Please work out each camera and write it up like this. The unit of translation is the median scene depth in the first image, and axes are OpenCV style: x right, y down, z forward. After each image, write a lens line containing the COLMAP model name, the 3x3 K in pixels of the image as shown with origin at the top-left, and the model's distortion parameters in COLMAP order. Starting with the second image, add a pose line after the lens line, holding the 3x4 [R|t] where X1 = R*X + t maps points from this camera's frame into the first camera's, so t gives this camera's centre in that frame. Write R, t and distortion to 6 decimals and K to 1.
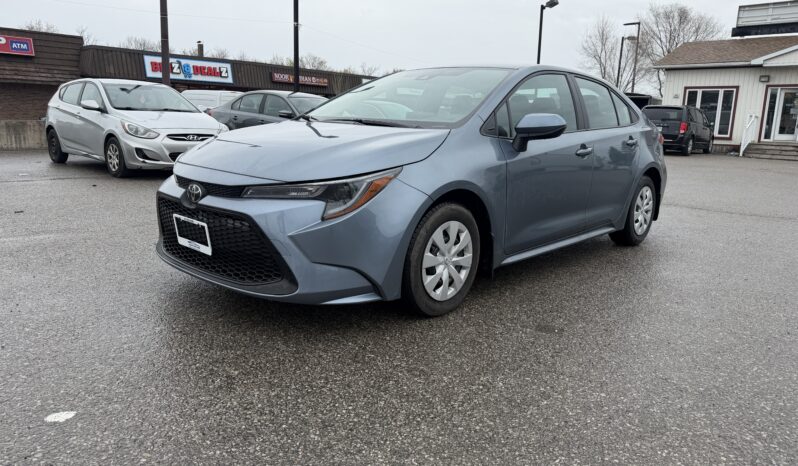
lens RADIAL K [[572.8, 0, 401.4], [0, 572.8, 235.5], [0, 0, 1]] dist [0.048842, -0.045790]
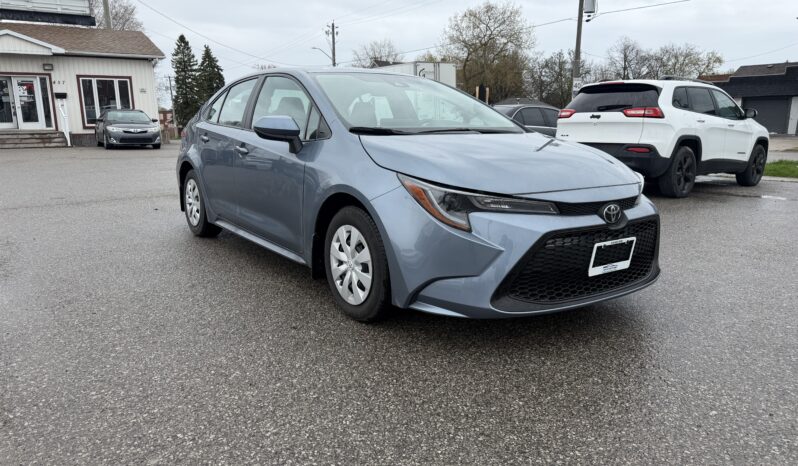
lens RADIAL K [[572.8, 0, 383.1], [0, 572.8, 246.0], [0, 0, 1]] dist [0.048842, -0.045790]
pose [[0.236855, -0.246812, 0.939672, -0.828702], [0.206040, 0.957954, 0.199679, -0.177152], [-0.949446, 0.146315, 0.277749, 0.671817]]
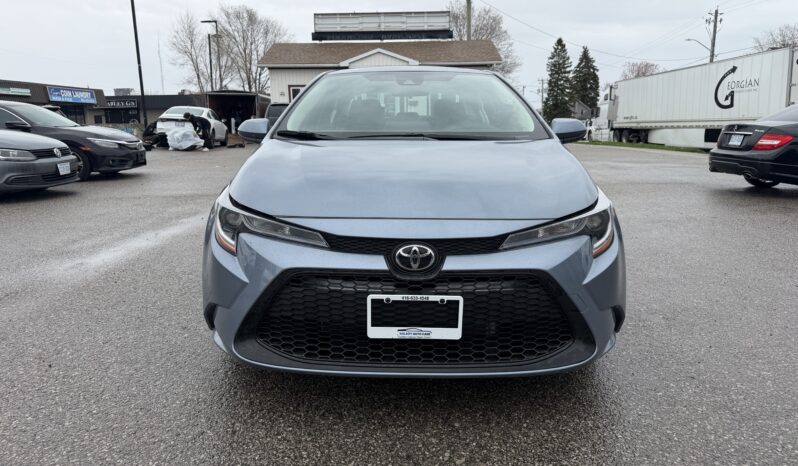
lens RADIAL K [[572.8, 0, 393.2], [0, 572.8, 232.6], [0, 0, 1]] dist [0.048842, -0.045790]
pose [[0.755019, -0.164751, 0.634668, -0.488041], [0.163577, 0.984643, 0.061004, -0.089519], [-0.634972, 0.057758, 0.770373, 0.301329]]
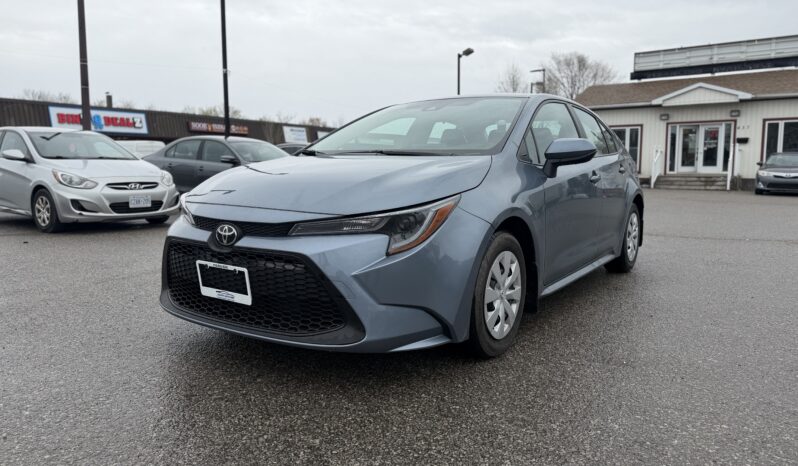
lens RADIAL K [[572.8, 0, 398.8], [0, 572.8, 228.8], [0, 0, 1]] dist [0.048842, -0.045790]
pose [[0.989369, -0.047644, 0.137402, -0.133847], [0.059653, 0.994624, -0.084648, 0.004270], [-0.132631, 0.091945, 0.986892, 0.065085]]
